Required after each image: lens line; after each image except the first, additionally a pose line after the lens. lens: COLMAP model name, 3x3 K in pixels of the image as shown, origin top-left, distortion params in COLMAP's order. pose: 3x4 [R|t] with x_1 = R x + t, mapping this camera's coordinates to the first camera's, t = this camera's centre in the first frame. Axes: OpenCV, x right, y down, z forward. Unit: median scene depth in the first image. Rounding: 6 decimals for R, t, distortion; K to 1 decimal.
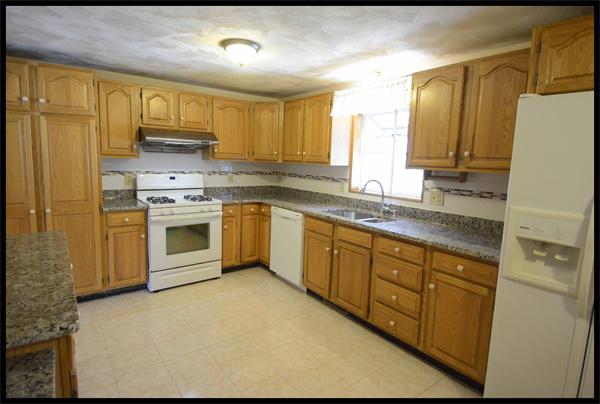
lens RADIAL K [[310.9, 0, 298.1], [0, 310.9, 197.2], [0, 0, 1]] dist [0.053775, -0.058116]
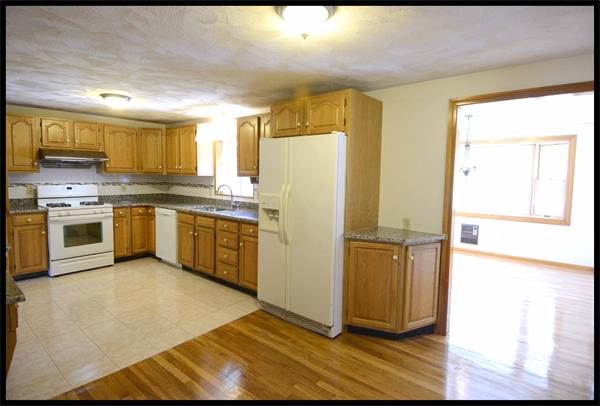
lens RADIAL K [[310.9, 0, 298.1], [0, 310.9, 198.2], [0, 0, 1]] dist [0.053775, -0.058116]
pose [[0.974088, -0.033585, 0.223661, 0.227205], [0.042210, 0.998534, -0.033892, 0.066017], [-0.222195, 0.042454, 0.974078, -0.466938]]
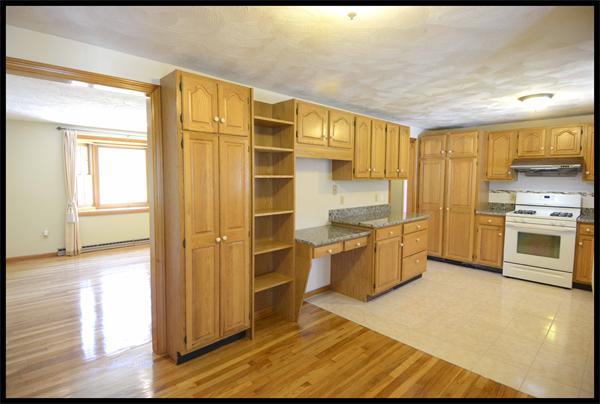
lens RADIAL K [[310.9, 0, 298.1], [0, 310.9, 197.2], [0, 0, 1]] dist [0.053775, -0.058116]
pose [[0.120002, 0.031735, -0.992266, 0.771050], [-0.121277, 0.992472, 0.017075, 0.039998], [0.985338, 0.118290, 0.122947, -0.106035]]
